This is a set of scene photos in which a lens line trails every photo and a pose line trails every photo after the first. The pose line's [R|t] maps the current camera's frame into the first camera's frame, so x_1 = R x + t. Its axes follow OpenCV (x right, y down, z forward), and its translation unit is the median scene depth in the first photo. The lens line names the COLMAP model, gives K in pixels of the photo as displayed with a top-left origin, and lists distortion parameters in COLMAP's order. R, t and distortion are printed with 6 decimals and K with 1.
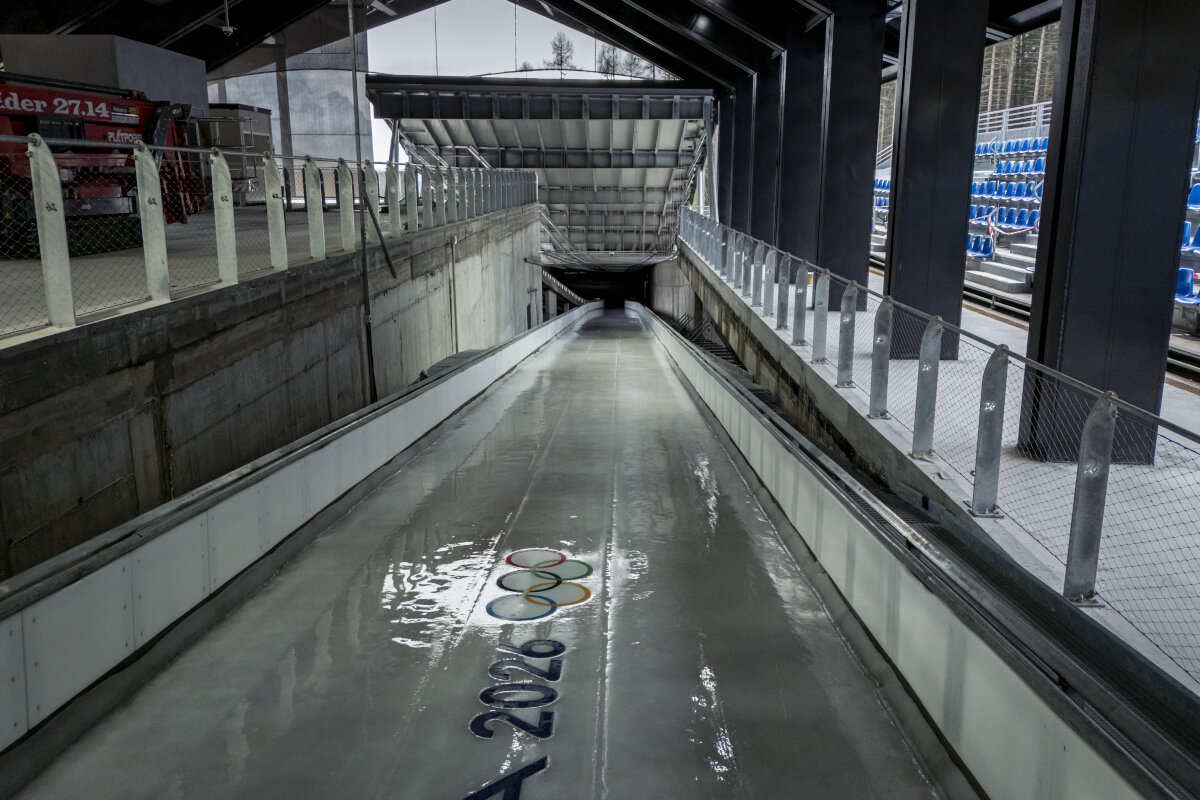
lens RADIAL K [[862.1, 0, 599.8], [0, 862.1, 361.4], [0, 0, 1]] dist [0.077538, -0.061656]
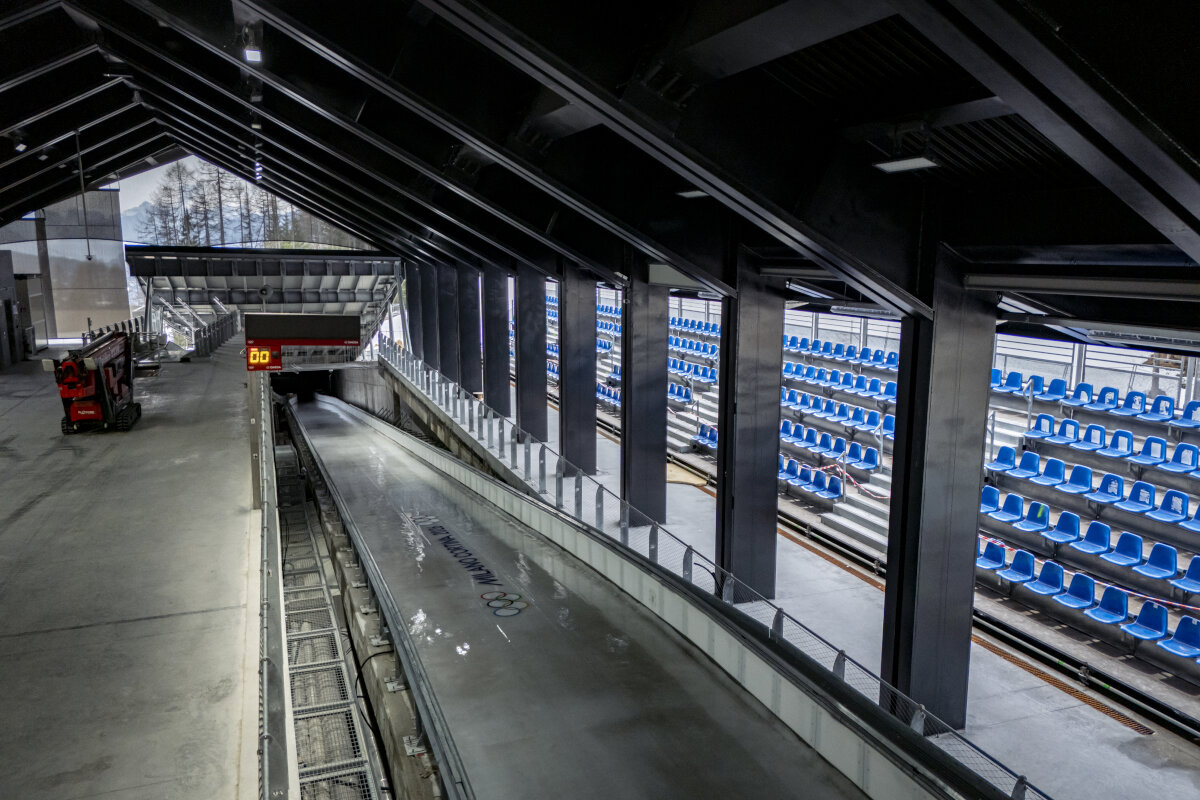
lens RADIAL K [[861.2, 0, 600.0], [0, 861.2, 400.0], [0, 0, 1]] dist [0.082891, -0.070438]
pose [[0.924518, -0.061595, 0.376128, -0.102731], [0.075190, 0.996936, -0.021558, -0.016952], [-0.373648, 0.048212, 0.926317, -0.381993]]
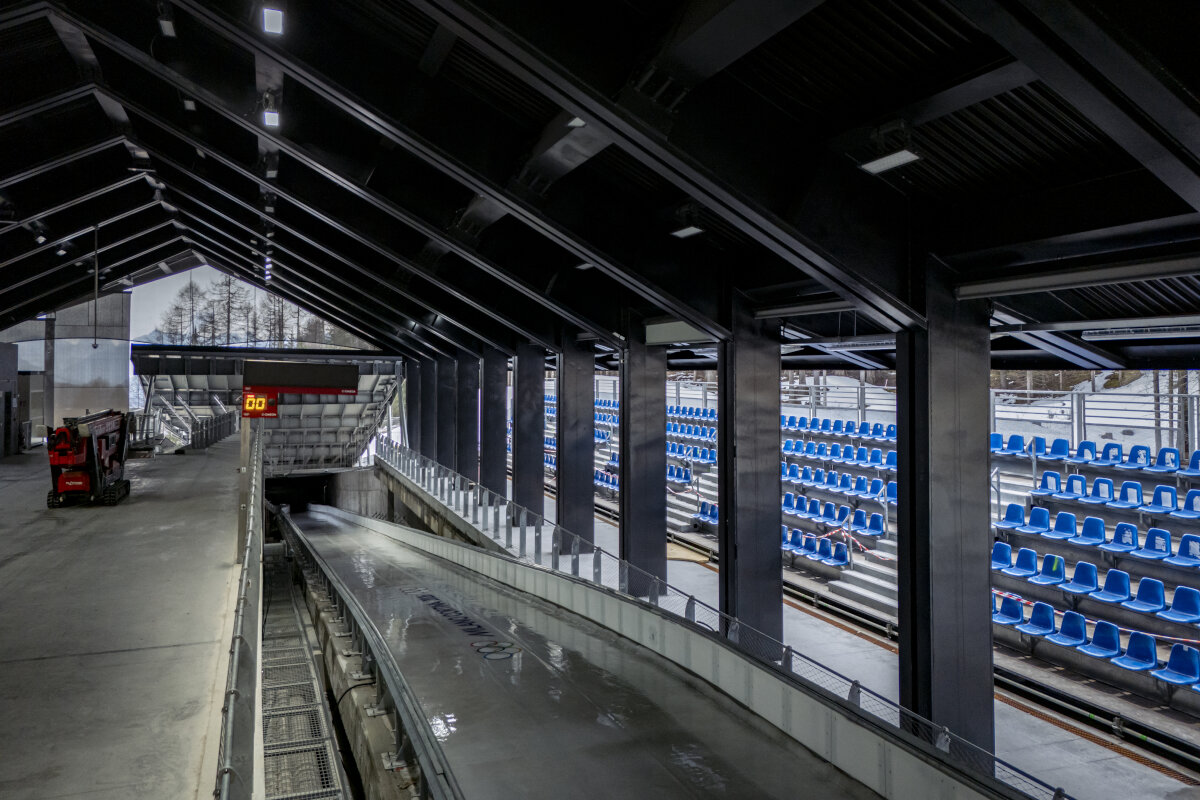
lens RADIAL K [[862.1, 0, 599.8], [0, 862.1, 361.4], [0, 0, 1]] dist [0.077538, -0.061656]
pose [[0.923976, 0.009071, 0.382344, -0.102616], [0.075484, 0.975728, -0.205564, 0.017547], [-0.374928, 0.218797, 0.900864, -0.376225]]
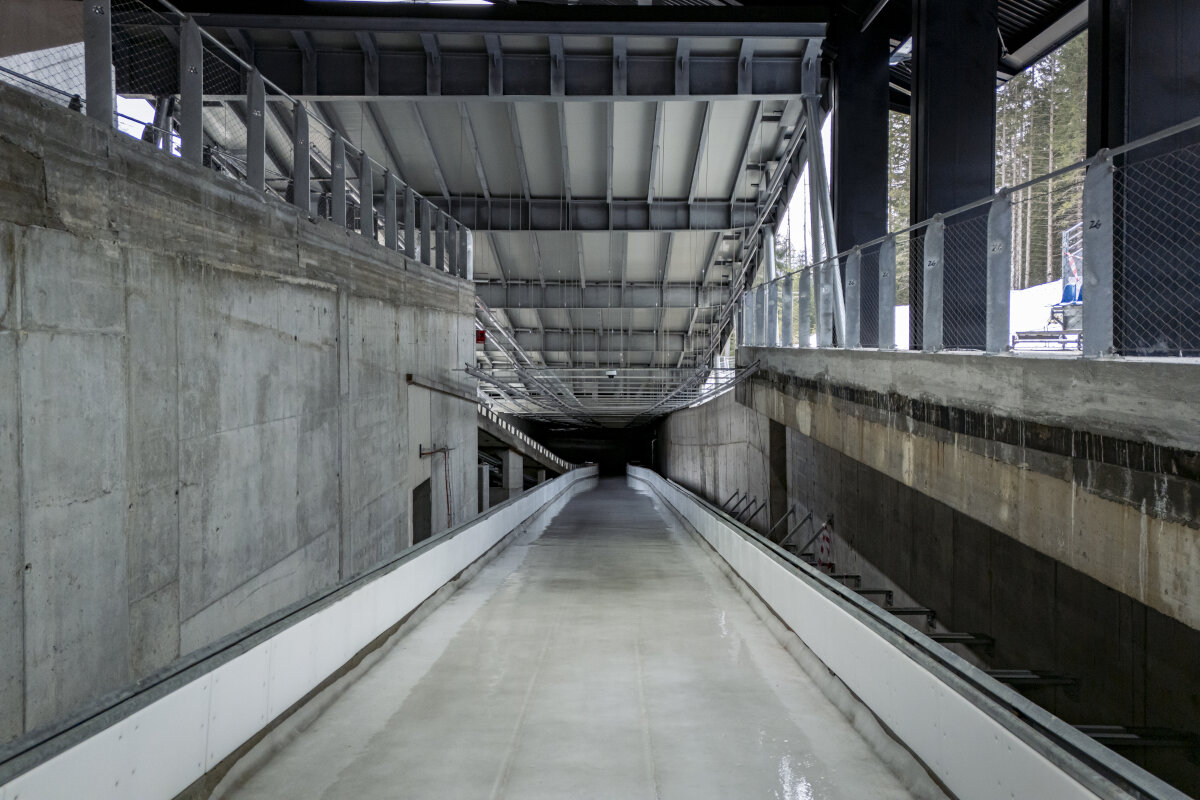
lens RADIAL K [[862.1, 0, 599.8], [0, 862.1, 361.4], [0, 0, 1]] dist [0.077538, -0.061656]
pose [[0.999988, 0.001379, 0.004627, 0.004669], [-0.000500, 0.982764, -0.184864, -0.039708], [-0.004802, 0.184860, 0.982753, 0.486496]]
